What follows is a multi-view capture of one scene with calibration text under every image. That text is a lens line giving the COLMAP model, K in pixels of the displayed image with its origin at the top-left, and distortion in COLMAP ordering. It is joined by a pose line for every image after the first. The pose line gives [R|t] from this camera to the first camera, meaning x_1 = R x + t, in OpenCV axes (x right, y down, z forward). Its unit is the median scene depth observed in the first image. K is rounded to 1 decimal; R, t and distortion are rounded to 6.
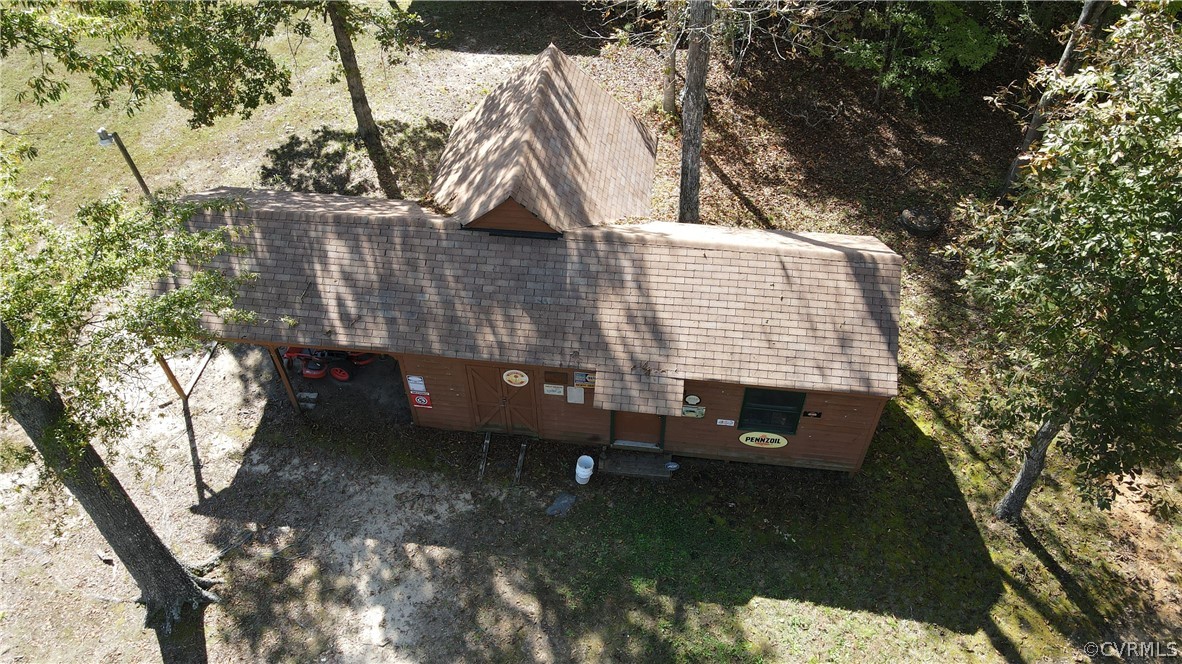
lens RADIAL K [[851.4, 0, 586.6], [0, 851.4, 328.7], [0, 0, 1]] dist [0.002799, 0.005573]
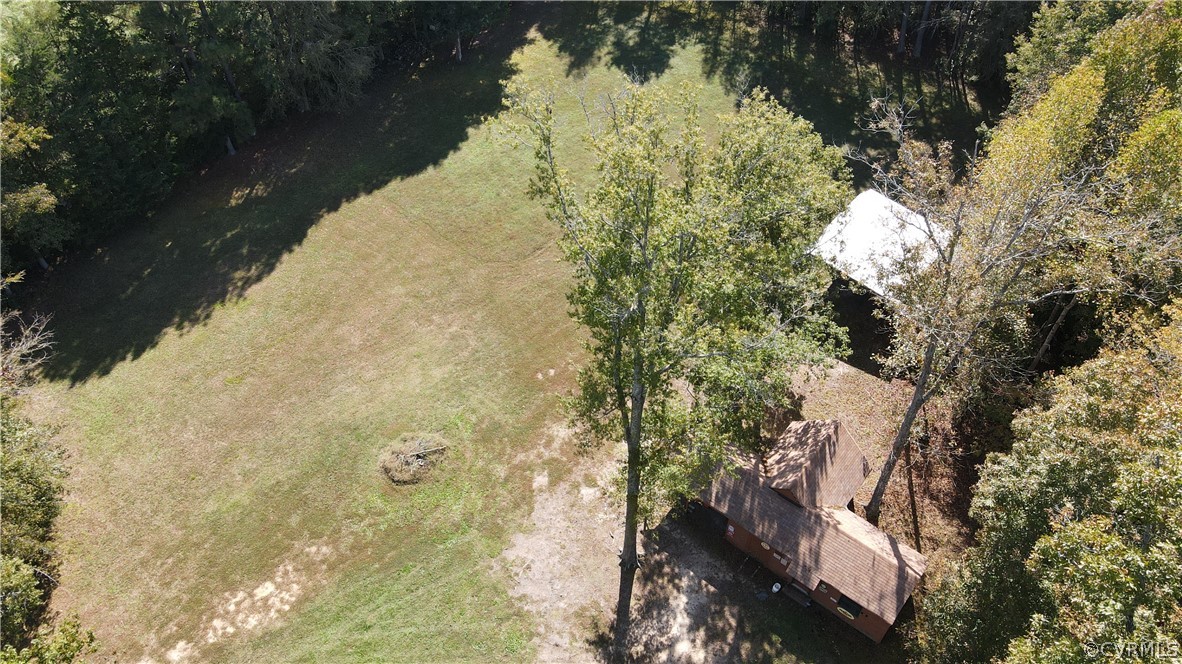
lens RADIAL K [[851.4, 0, 589.0], [0, 851.4, 336.6], [0, 0, 1]] dist [0.002799, 0.005573]
pose [[0.847949, 0.398656, -0.349364, 0.123446], [-0.393246, 0.915048, 0.089696, -0.566436], [0.355443, 0.061328, 0.932684, -1.732910]]
